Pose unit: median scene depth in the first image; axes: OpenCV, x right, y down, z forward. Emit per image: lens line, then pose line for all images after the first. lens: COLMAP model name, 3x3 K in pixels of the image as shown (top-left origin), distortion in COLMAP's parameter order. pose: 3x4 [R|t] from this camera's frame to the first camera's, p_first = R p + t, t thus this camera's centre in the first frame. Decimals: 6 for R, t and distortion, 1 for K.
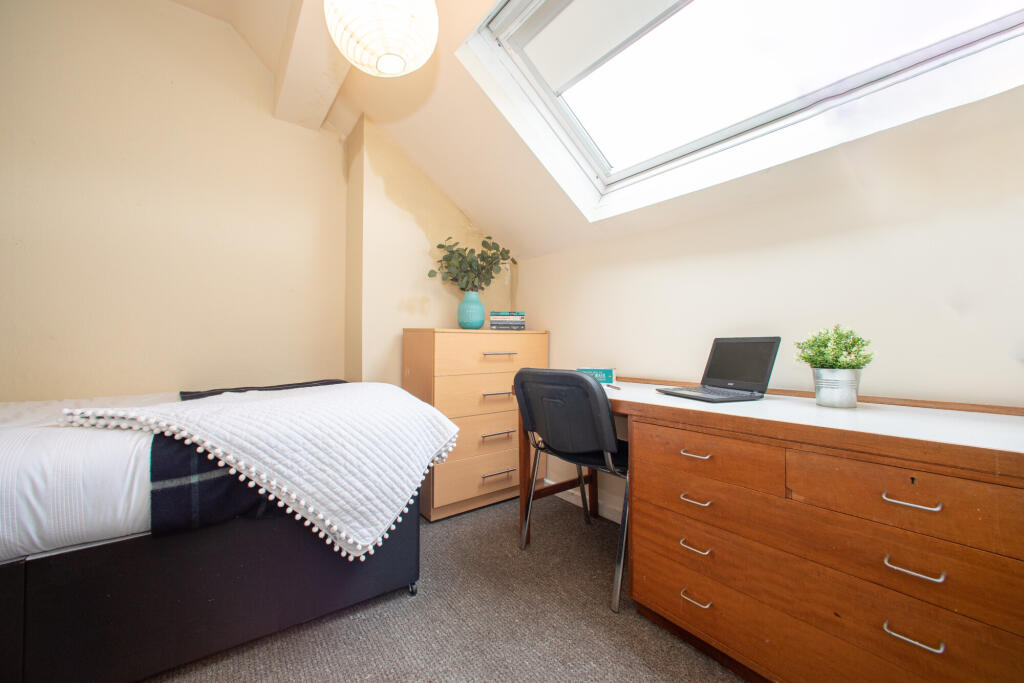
lens RADIAL K [[411.3, 0, 512.0], [0, 411.3, 341.5], [0, 0, 1]] dist [-0.002241, 0.000084]
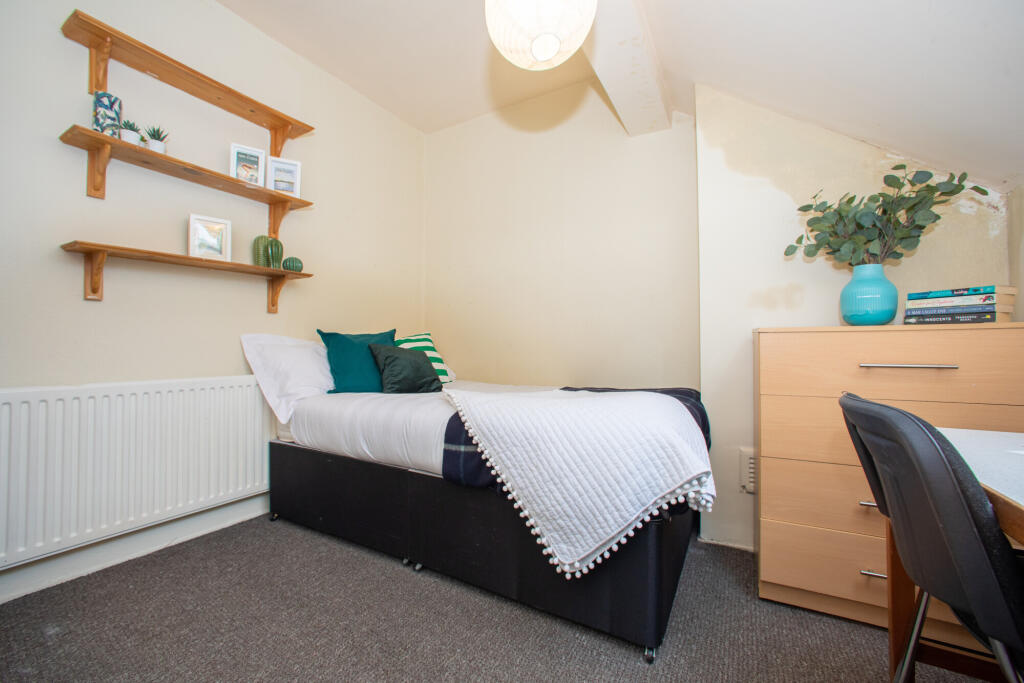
lens RADIAL K [[411.3, 0, 512.0], [0, 411.3, 341.5], [0, 0, 1]] dist [-0.002241, 0.000084]
pose [[0.411816, -0.016537, -0.911117, 0.433124], [0.004565, 0.999860, -0.016084, 0.002393], [0.911256, 0.002464, 0.411834, 0.469738]]
